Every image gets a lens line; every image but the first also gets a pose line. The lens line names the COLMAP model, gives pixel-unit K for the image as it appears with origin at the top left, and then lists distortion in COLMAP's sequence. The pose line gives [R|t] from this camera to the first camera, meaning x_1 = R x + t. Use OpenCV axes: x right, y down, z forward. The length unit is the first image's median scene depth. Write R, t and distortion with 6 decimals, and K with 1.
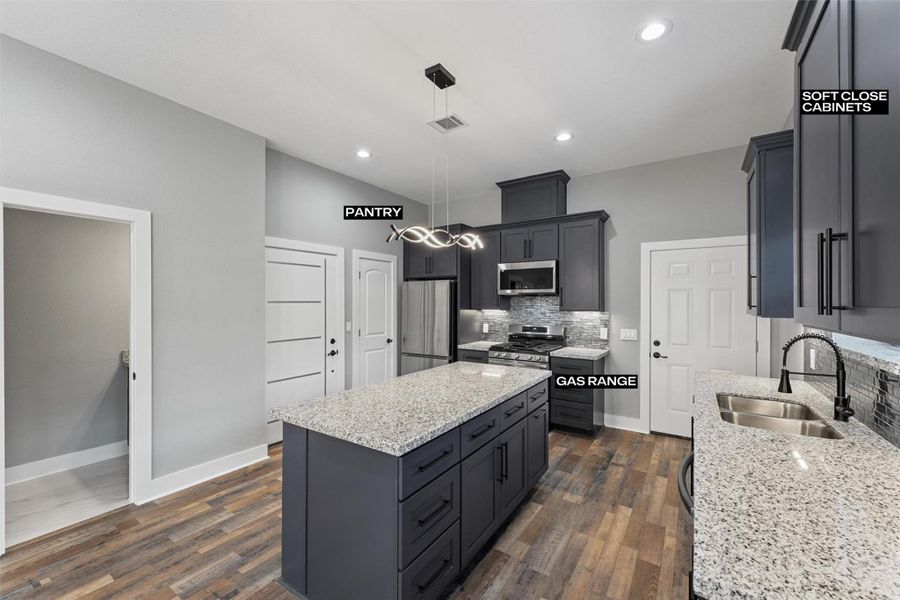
lens RADIAL K [[363.9, 0, 448.1], [0, 363.9, 303.3], [0, 0, 1]] dist [0.000332, -0.000687]
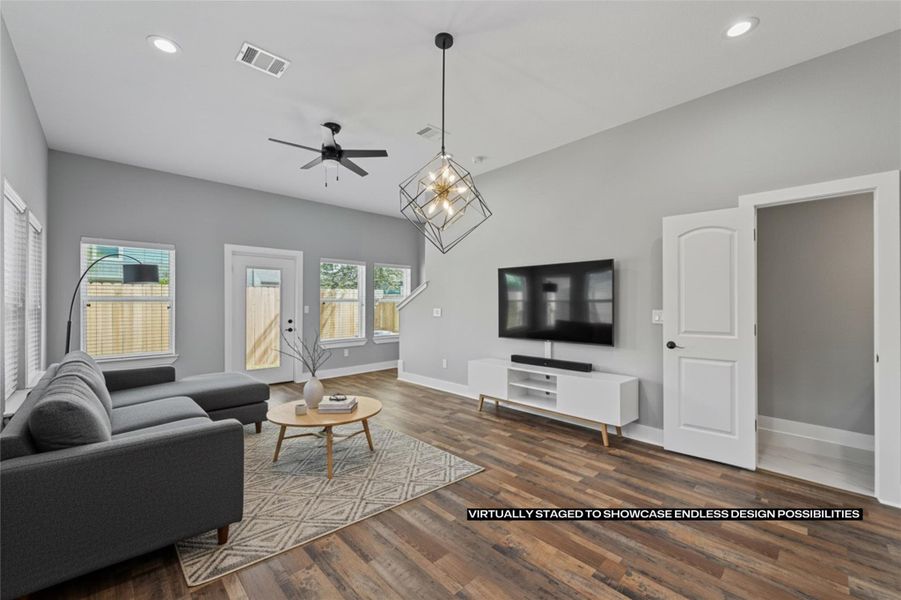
lens RADIAL K [[364.3, 0, 448.6], [0, 364.3, 303.3], [0, 0, 1]] dist [0.000332, -0.000687]
pose [[-0.211369, 0.001413, -0.977405, 0.165534], [-0.003252, 0.999992, 0.002149, 0.042352], [0.977401, 0.003633, -0.211363, 0.096476]]
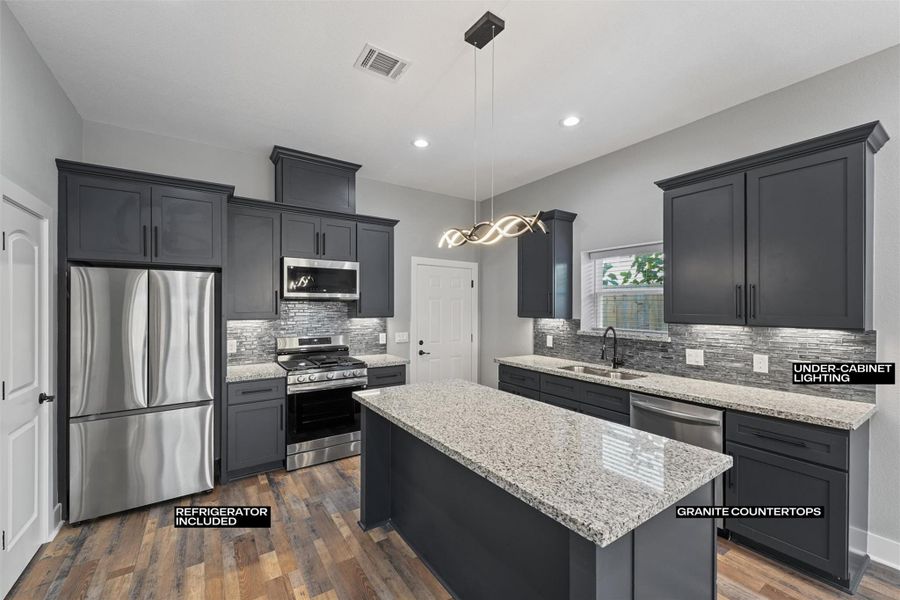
lens RADIAL K [[363.9, 0, 448.1], [0, 363.9, 303.3], [0, 0, 1]] dist [0.000332, -0.000687]
pose [[0.376867, 0.003239, 0.926262, -0.490559], [-0.000296, 0.999994, -0.003377, -0.013993], [-0.926267, 0.000998, 0.376866, 0.472669]]
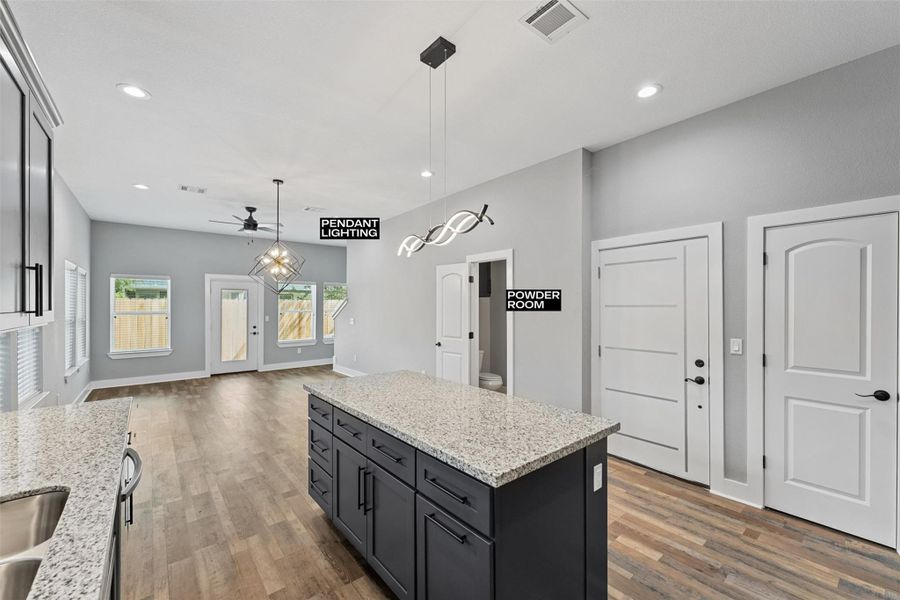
lens RADIAL K [[363.9, 0, 448.1], [0, 363.9, 303.3], [0, 0, 1]] dist [0.000332, -0.000687]
pose [[-0.286029, -0.005080, -0.958207, 0.511453], [-0.001705, 0.999987, -0.004793, -0.005318], [0.958219, 0.000262, -0.286034, 0.788298]]
